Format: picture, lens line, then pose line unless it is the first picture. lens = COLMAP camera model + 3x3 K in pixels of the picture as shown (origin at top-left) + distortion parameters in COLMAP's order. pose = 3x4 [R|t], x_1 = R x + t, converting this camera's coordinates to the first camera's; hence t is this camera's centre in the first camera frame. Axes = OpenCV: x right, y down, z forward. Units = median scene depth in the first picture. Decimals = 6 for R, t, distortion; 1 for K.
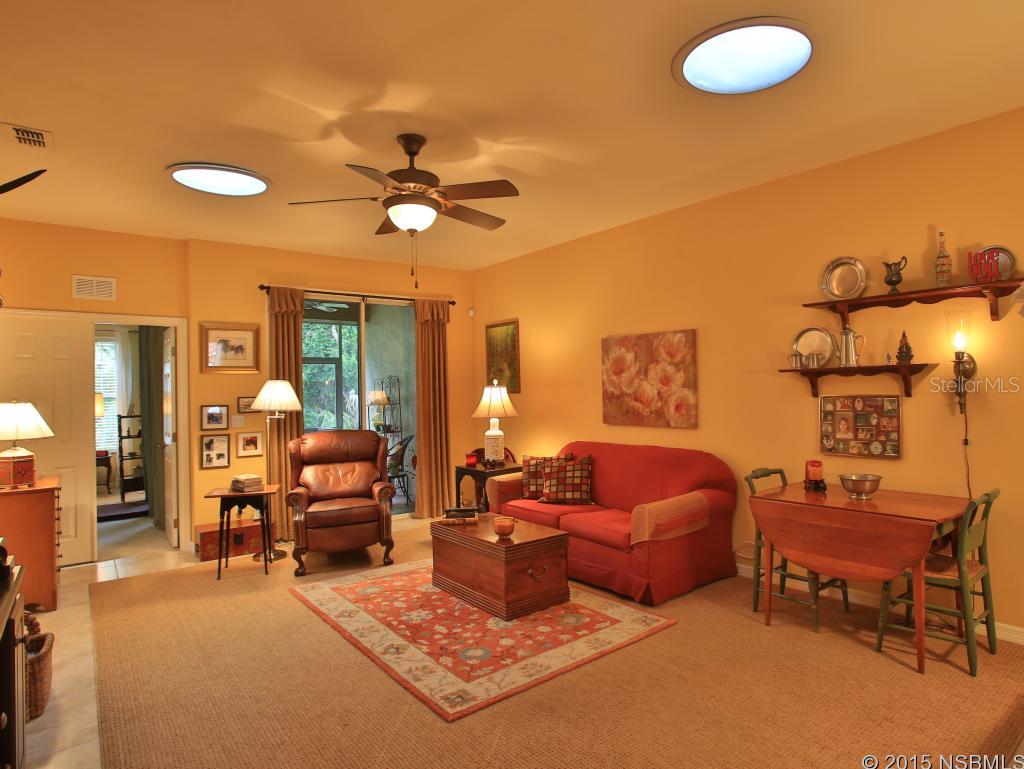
lens RADIAL K [[527.2, 0, 512.0], [0, 527.2, 384.5], [0, 0, 1]] dist [-0.059388, 0.000029]
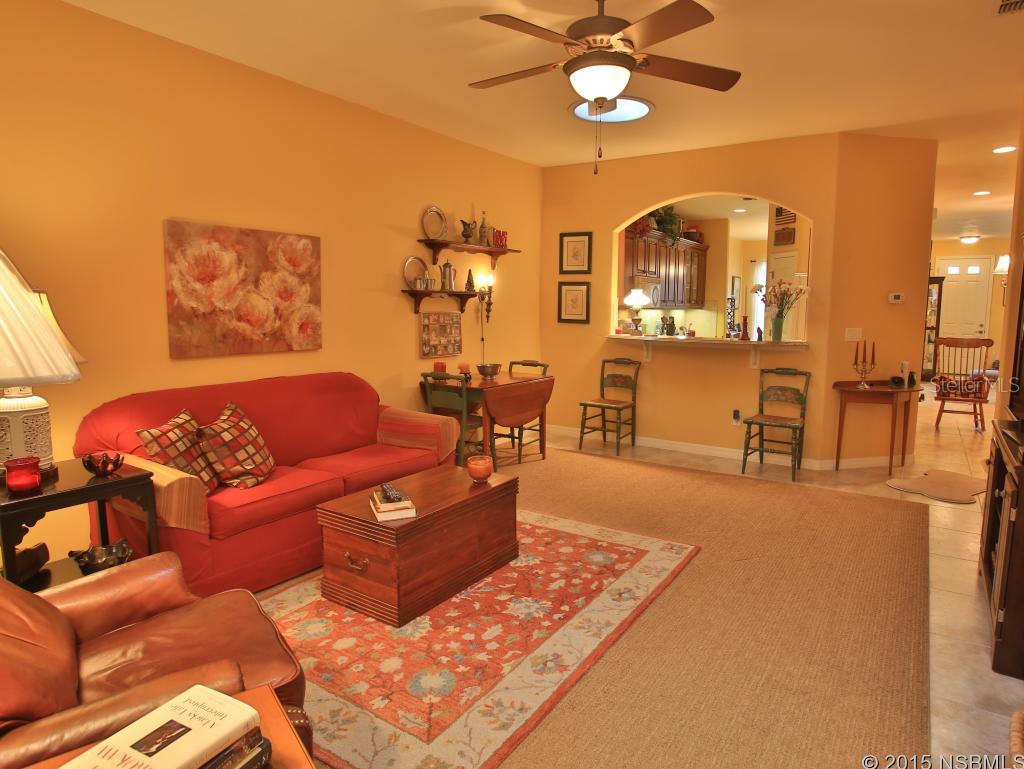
lens RADIAL K [[635.4, 0, 512.0], [0, 635.4, 384.5], [0, 0, 1]] dist [-0.061954, 0.000123]
pose [[-0.283043, -0.107863, 0.953023, -0.866727], [-0.018066, 0.994079, 0.107145, 0.023868], [-0.958937, 0.013110, -0.283316, 1.096423]]
